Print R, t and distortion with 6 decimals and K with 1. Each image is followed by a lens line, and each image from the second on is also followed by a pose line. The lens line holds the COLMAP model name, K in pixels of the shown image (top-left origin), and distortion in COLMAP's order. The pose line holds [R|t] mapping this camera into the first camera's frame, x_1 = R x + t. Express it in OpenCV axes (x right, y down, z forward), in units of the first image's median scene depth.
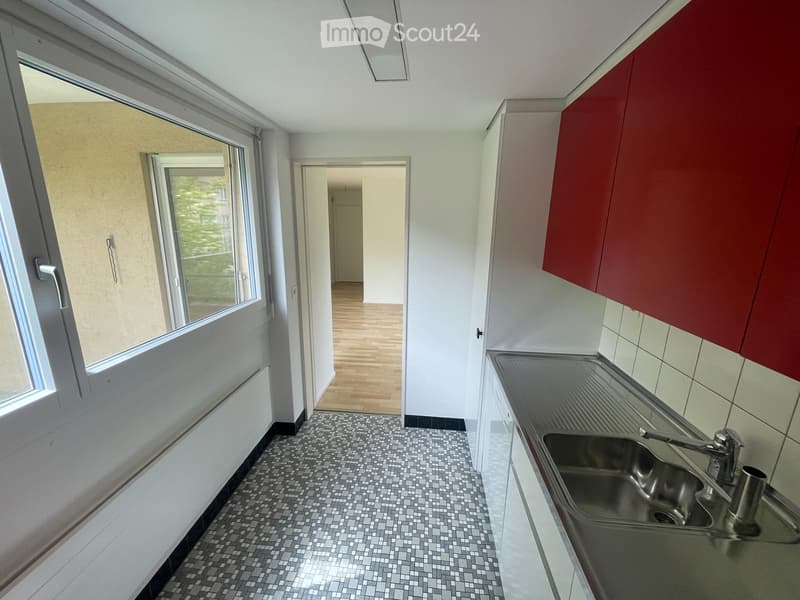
lens RADIAL K [[322.9, 0, 398.5], [0, 322.9, 296.3], [0, 0, 1]] dist [-0.000844, -0.000281]
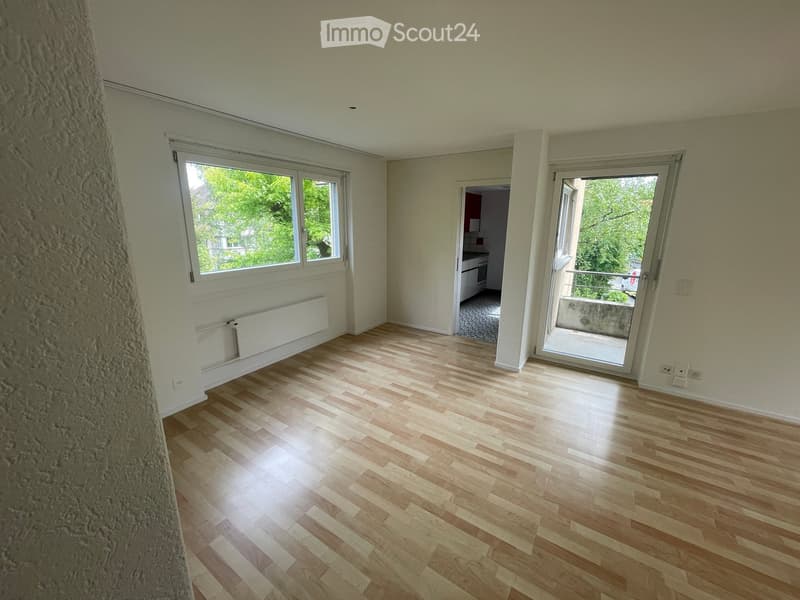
lens RADIAL K [[322.9, 0, 398.5], [0, 322.9, 296.3], [0, 0, 1]] dist [-0.000844, -0.000281]
pose [[-0.887133, -0.126373, 0.443875, -0.765640], [0.083362, 0.902083, 0.423435, -0.911880], [-0.453923, 0.412645, -0.789733, 4.027862]]
